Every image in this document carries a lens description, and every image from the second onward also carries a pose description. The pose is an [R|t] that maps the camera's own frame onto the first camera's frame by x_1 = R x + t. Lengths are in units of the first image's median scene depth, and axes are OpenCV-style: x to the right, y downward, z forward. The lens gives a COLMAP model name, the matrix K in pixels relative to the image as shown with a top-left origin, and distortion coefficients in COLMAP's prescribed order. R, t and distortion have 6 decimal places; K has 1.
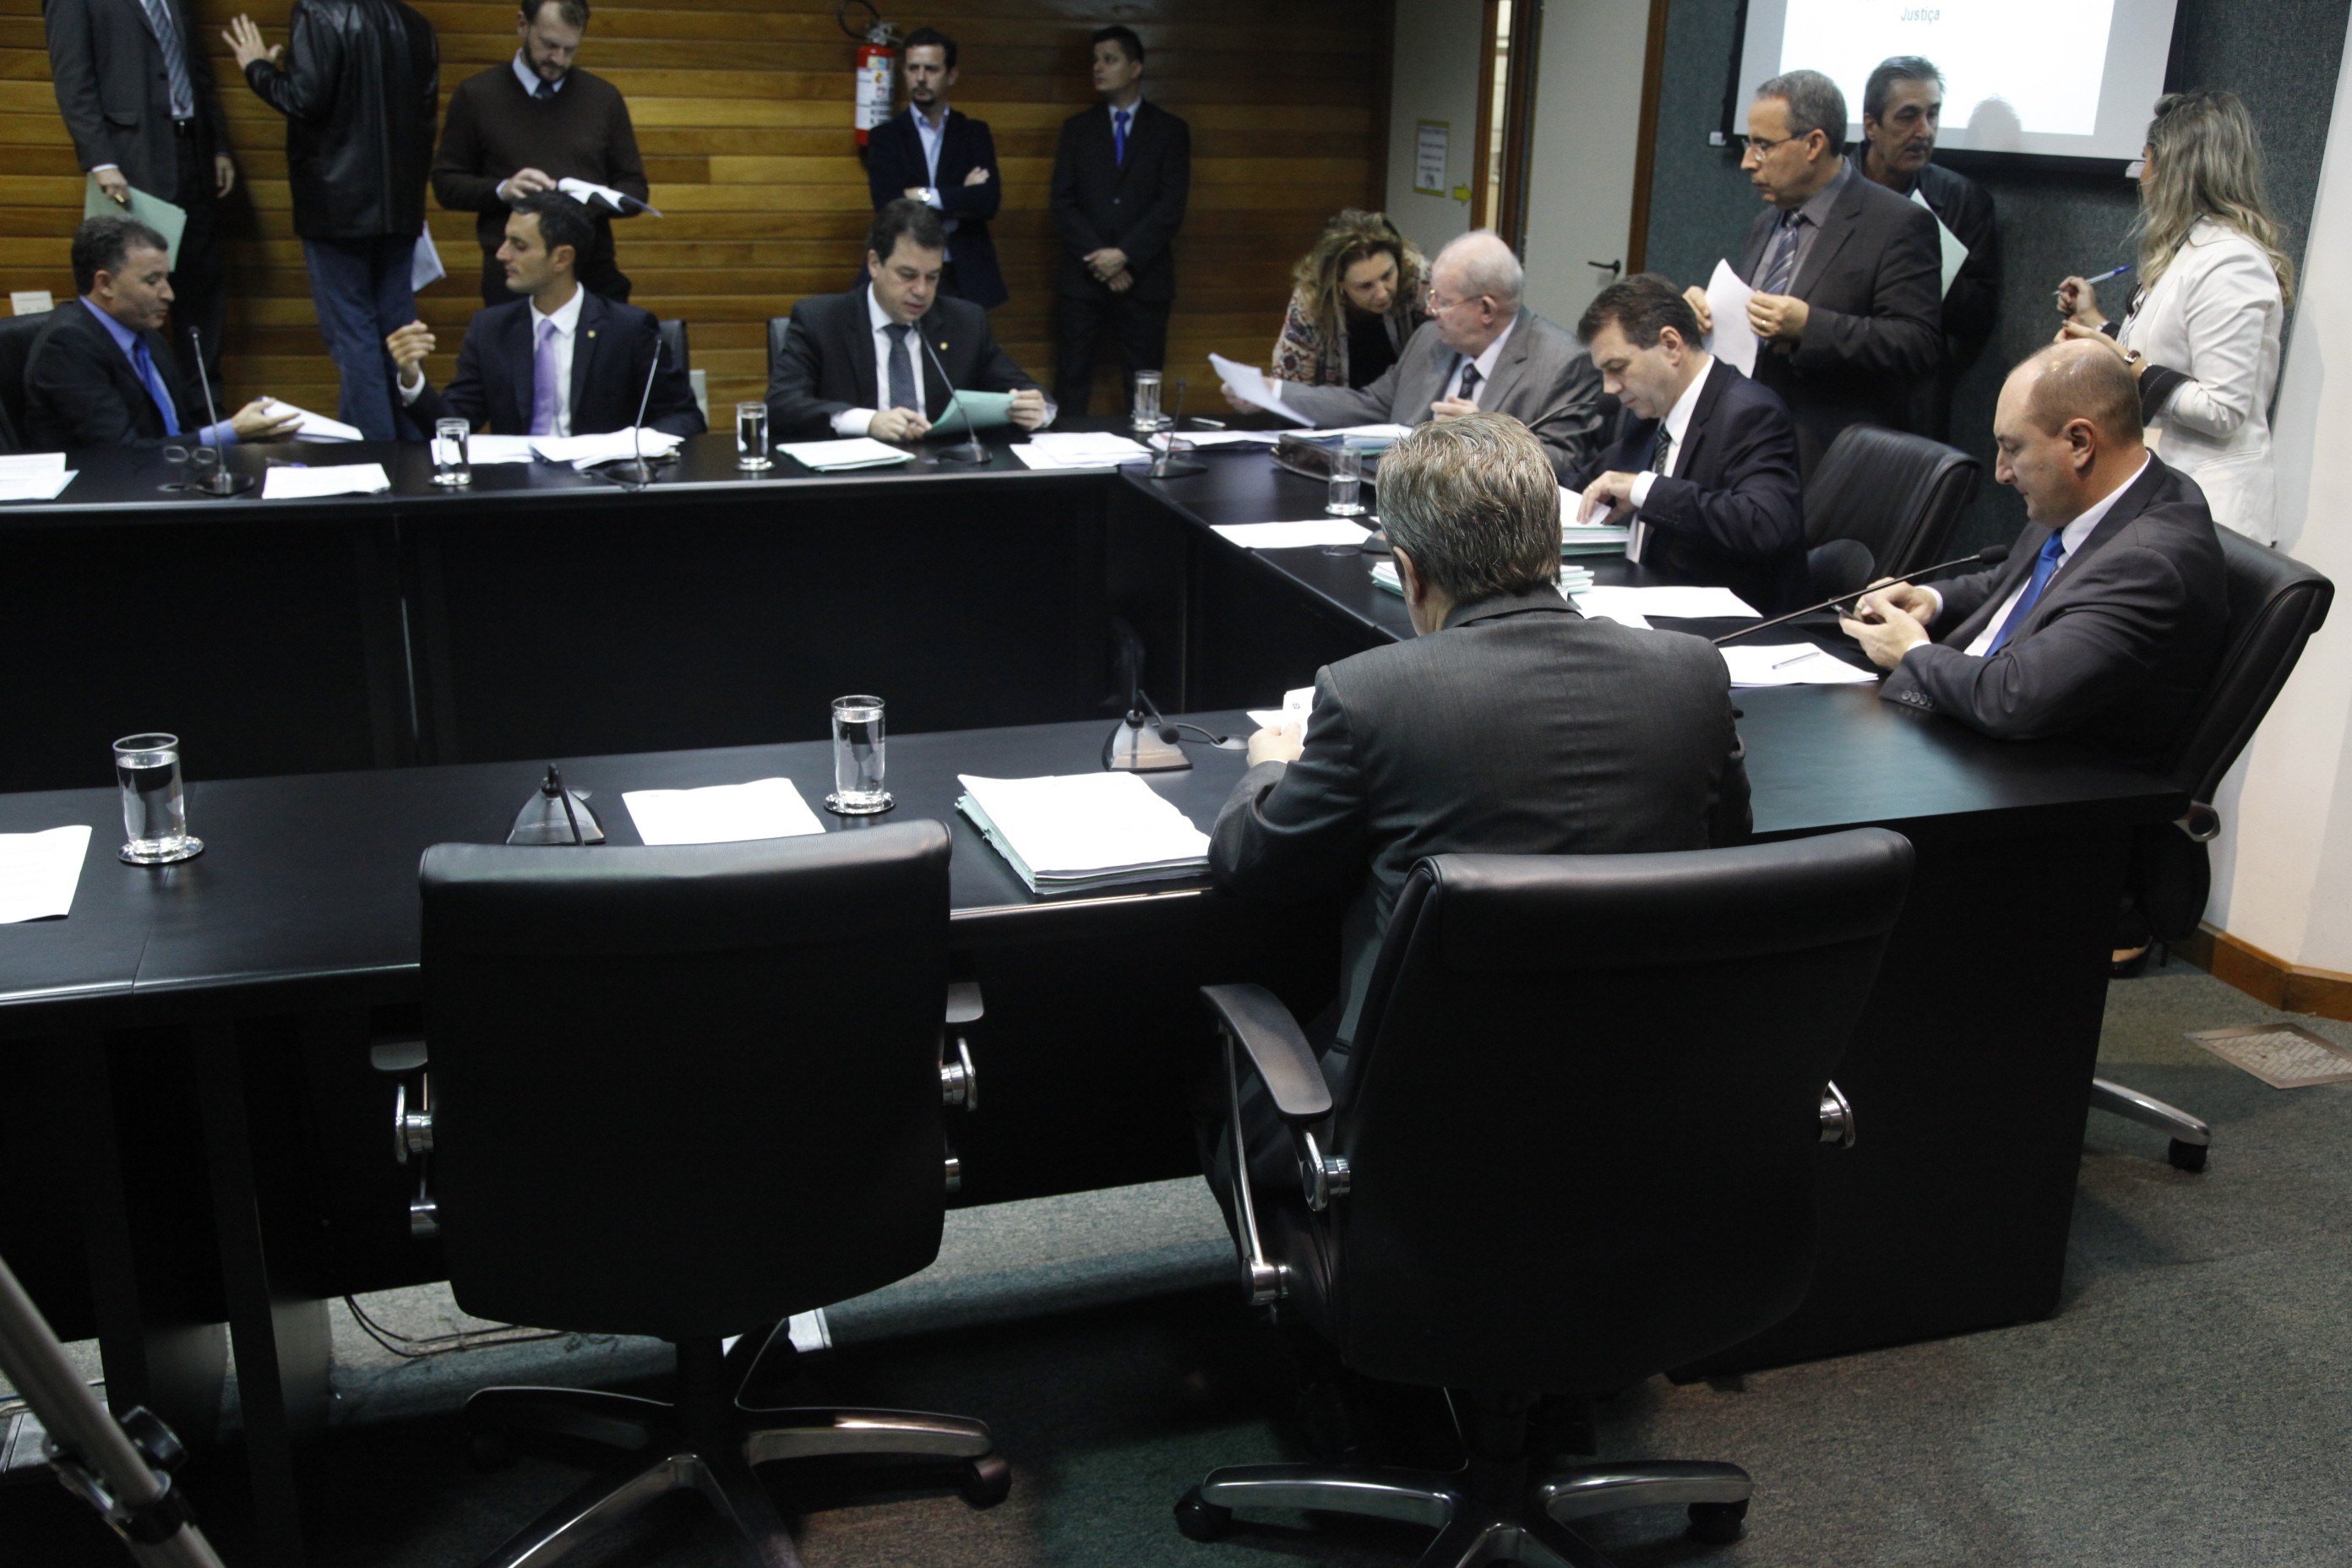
lens RADIAL K [[2094.5, 0, 1177.1], [0, 2094.5, 786.6], [0, 0, 1]] dist [-0.055592, 0.022445]
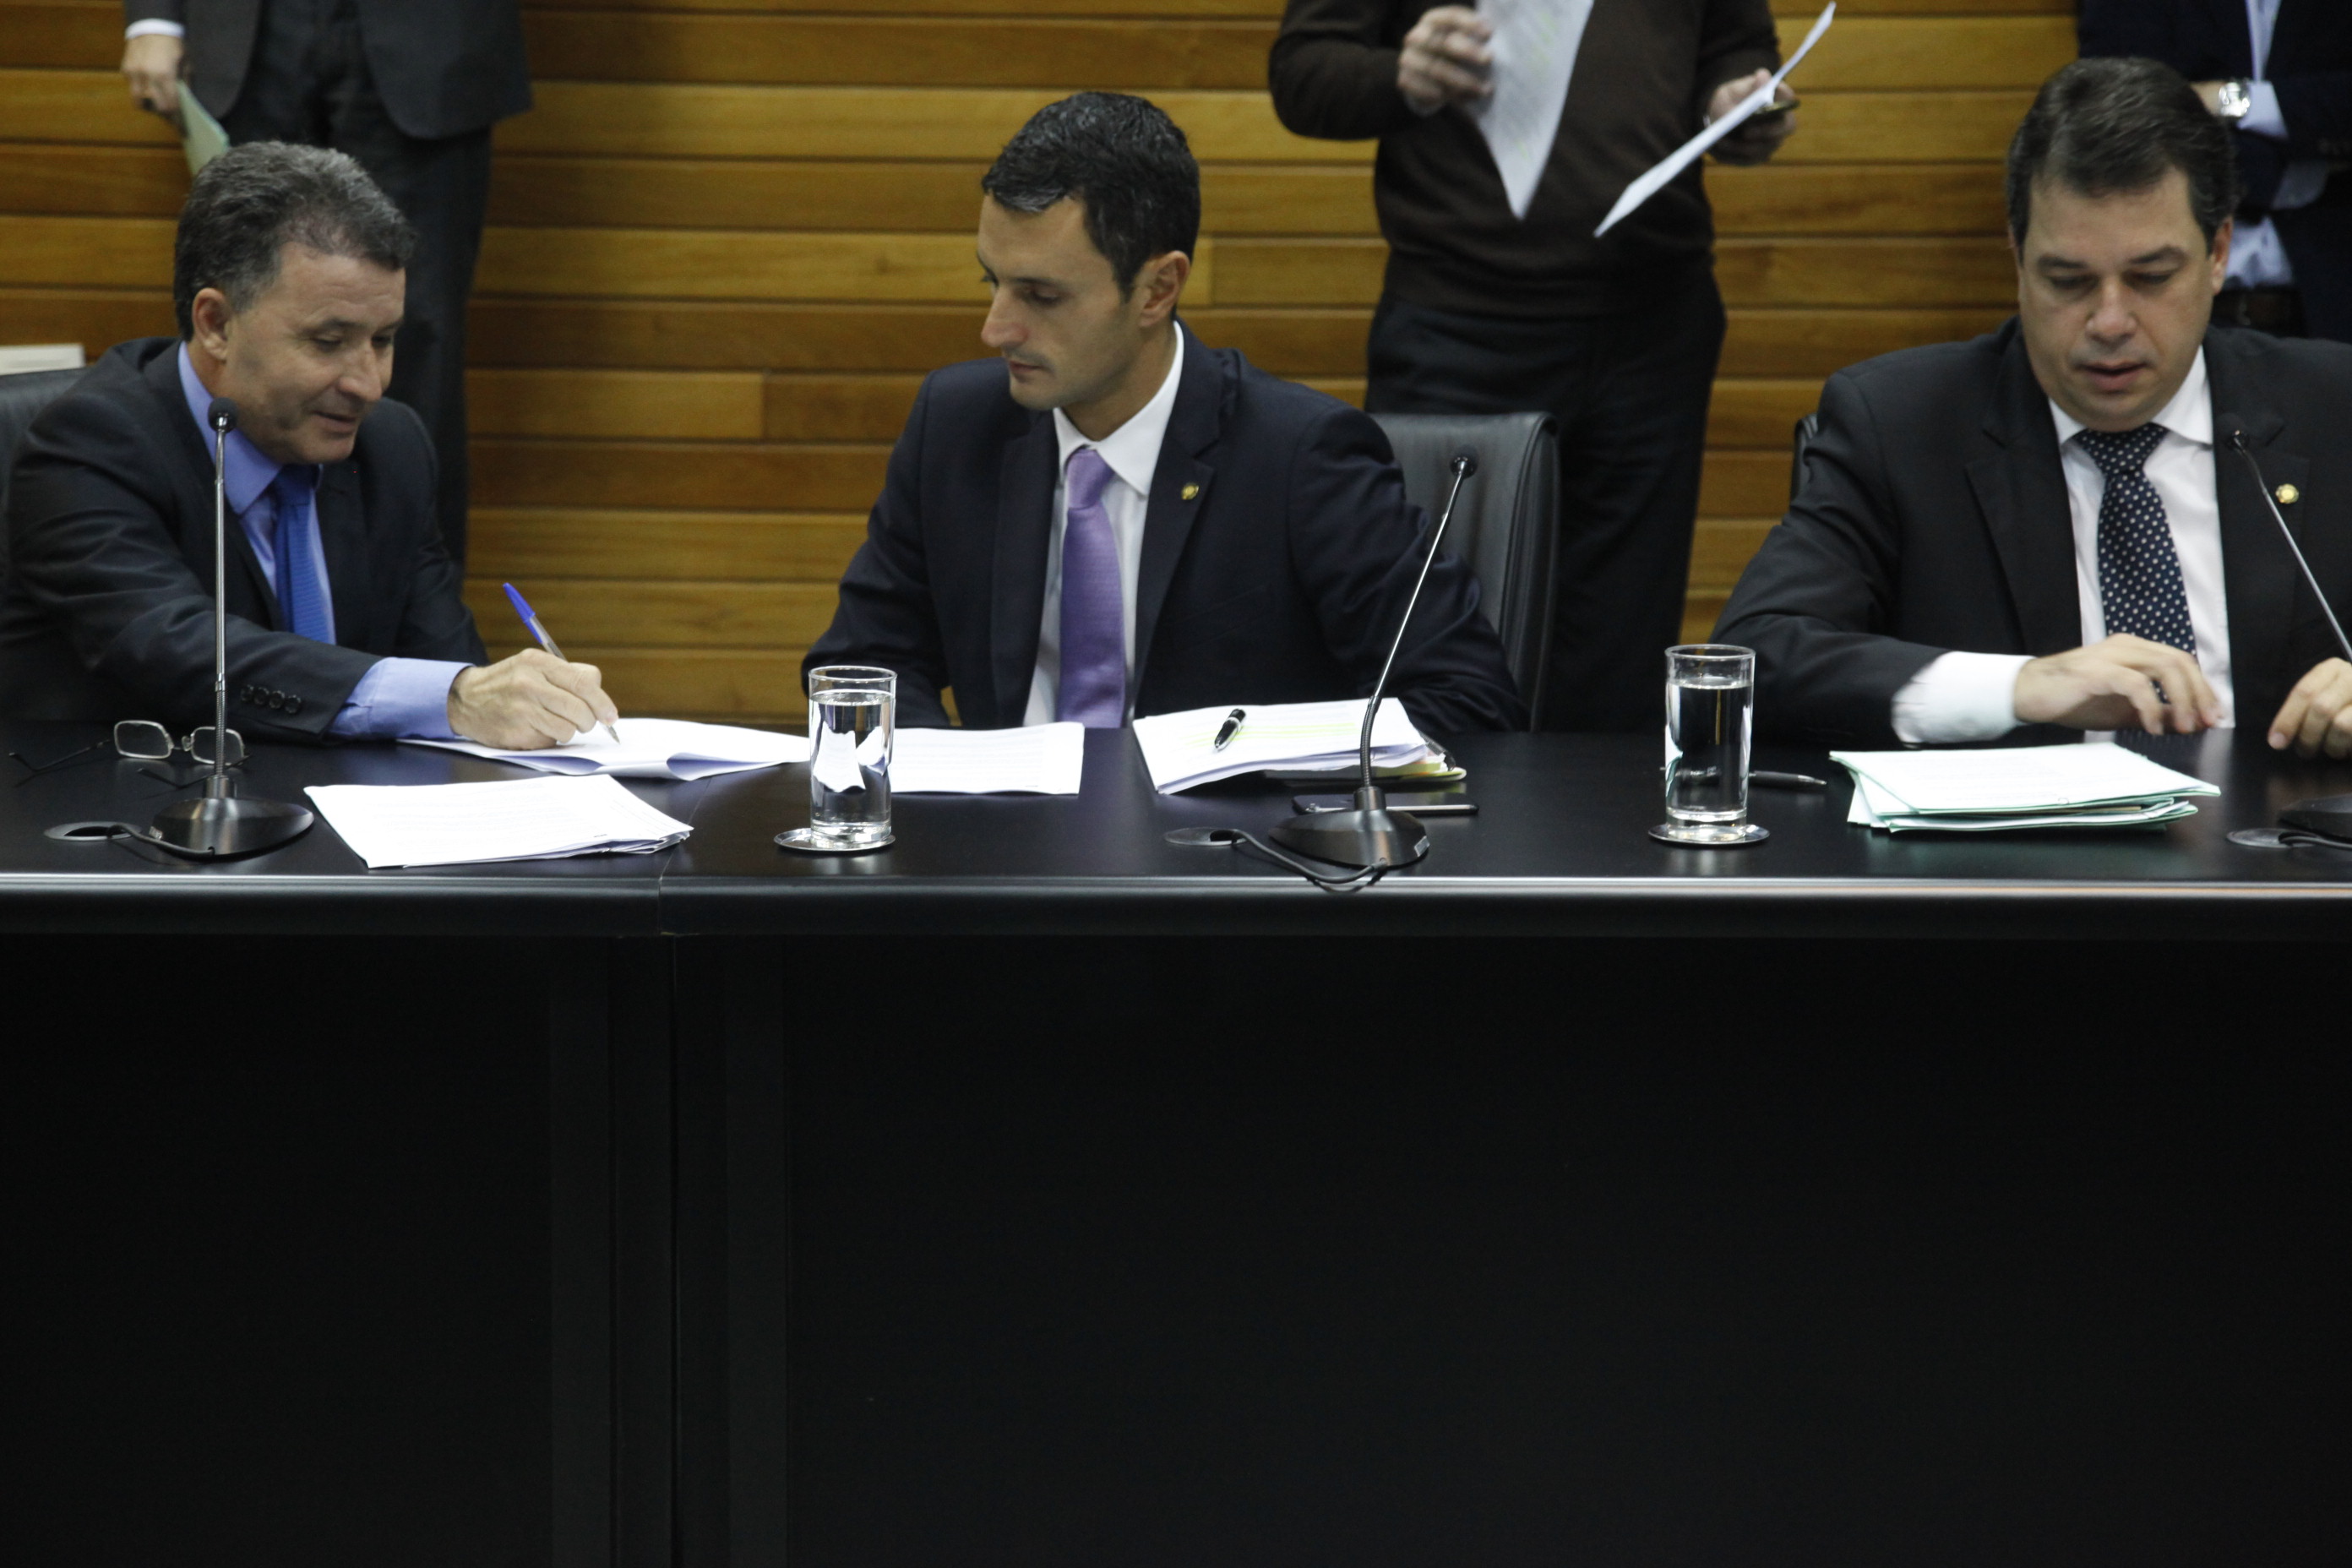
lens RADIAL K [[5040.7, 0, 1180.9], [0, 5040.7, 786.3], [0, 0, 1]] dist [0.166429, 0.000000]
pose [[0.949906, 0.026712, -0.311391, -0.022981], [-0.075304, 0.986549, -0.145088, -0.030767], [0.303327, 0.161269, 0.939140, 0.179792]]
